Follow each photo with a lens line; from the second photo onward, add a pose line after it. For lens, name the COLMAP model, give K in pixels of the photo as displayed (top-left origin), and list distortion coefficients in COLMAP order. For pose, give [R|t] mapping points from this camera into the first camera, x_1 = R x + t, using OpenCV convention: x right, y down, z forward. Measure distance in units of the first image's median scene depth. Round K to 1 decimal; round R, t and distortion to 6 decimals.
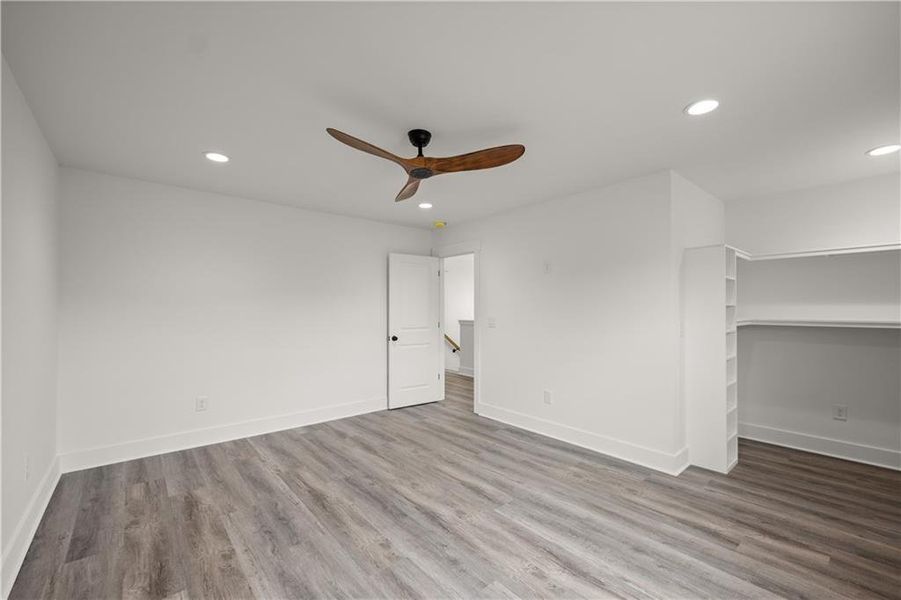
lens RADIAL K [[371.3, 0, 450.1], [0, 371.3, 303.8], [0, 0, 1]] dist [-0.000597, -0.000010]
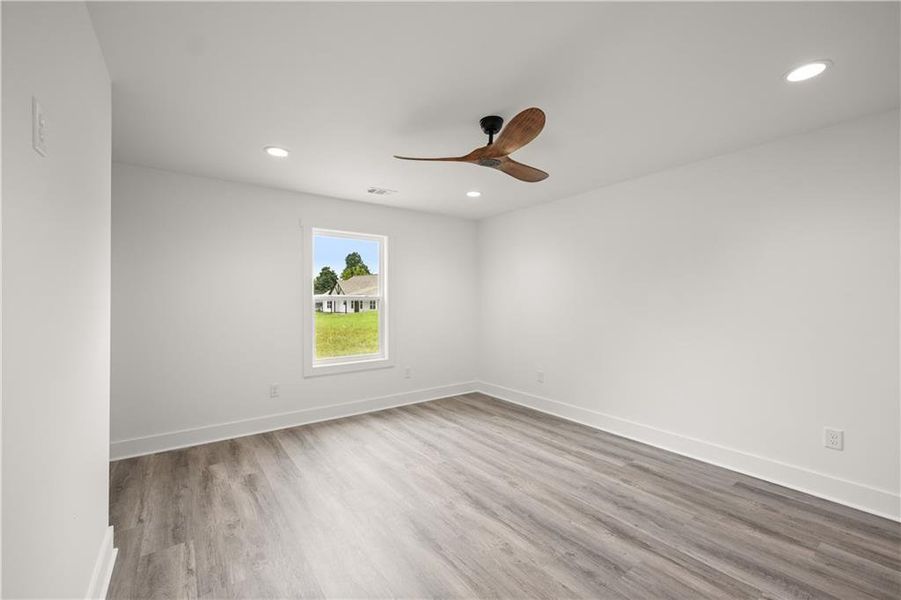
lens RADIAL K [[371.3, 0, 450.1], [0, 371.3, 303.8], [0, 0, 1]] dist [-0.000597, -0.000010]
pose [[-0.997226, -0.000386, 0.074432, -0.049049], [-0.000524, 0.999998, -0.001828, 0.028458], [-0.074431, -0.001861, -0.997224, 2.122331]]
